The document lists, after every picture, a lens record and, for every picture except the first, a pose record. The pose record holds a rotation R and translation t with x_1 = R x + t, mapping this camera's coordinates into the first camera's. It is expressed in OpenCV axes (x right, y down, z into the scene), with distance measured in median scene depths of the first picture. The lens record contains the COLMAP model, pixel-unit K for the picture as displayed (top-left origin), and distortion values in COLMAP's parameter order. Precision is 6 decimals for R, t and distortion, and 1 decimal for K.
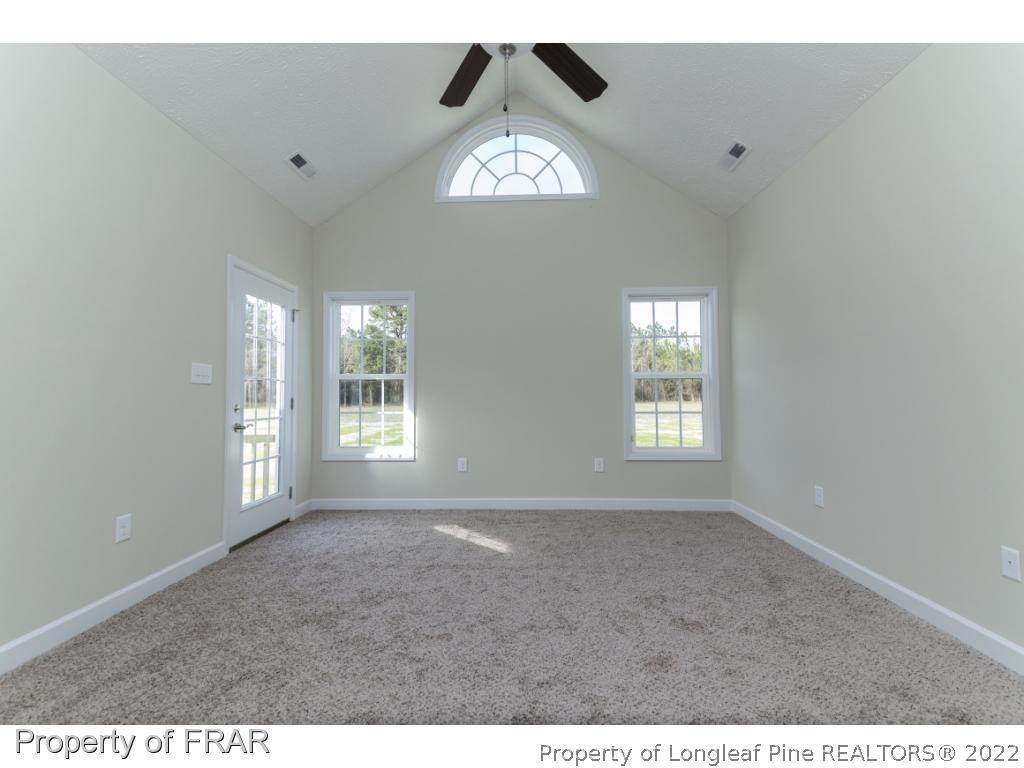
lens RADIAL K [[456.8, 0, 511.7], [0, 456.8, 378.2], [0, 0, 1]] dist [0.024157, -0.002827]
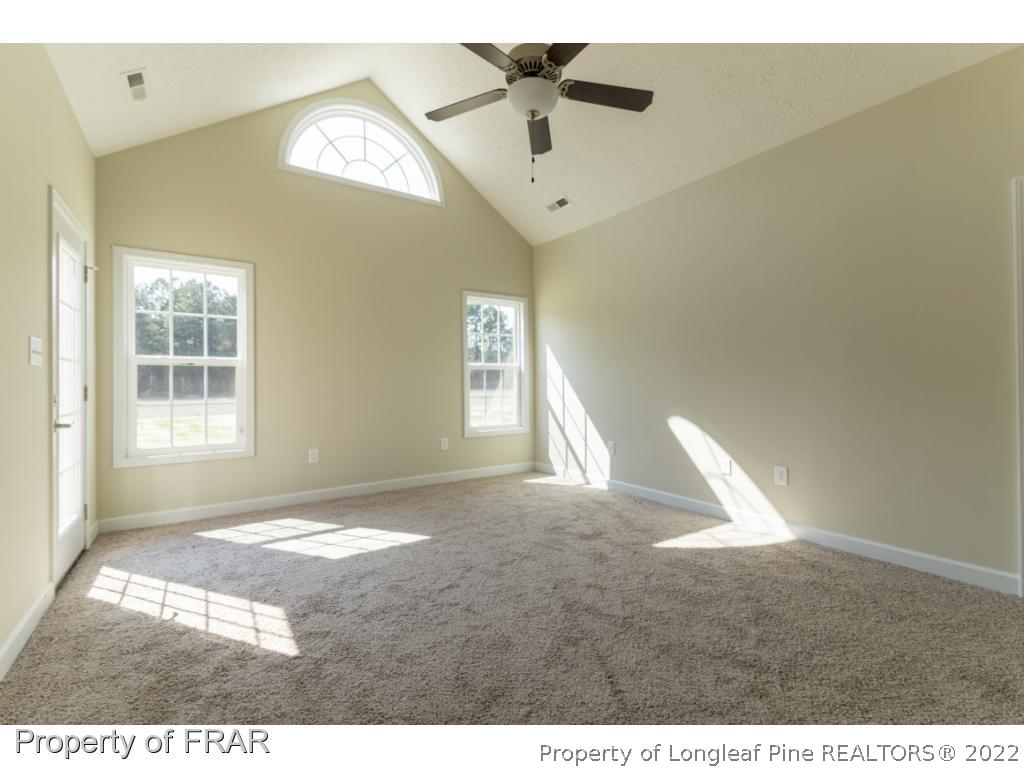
lens RADIAL K [[456.8, 0, 506.0], [0, 456.8, 385.8], [0, 0, 1]] dist [0.024157, -0.002827]
pose [[0.807186, -0.001294, 0.590296, -0.376860], [-0.022434, 0.999208, 0.032867, 0.002344], [-0.589871, -0.039772, 0.806517, -0.007247]]
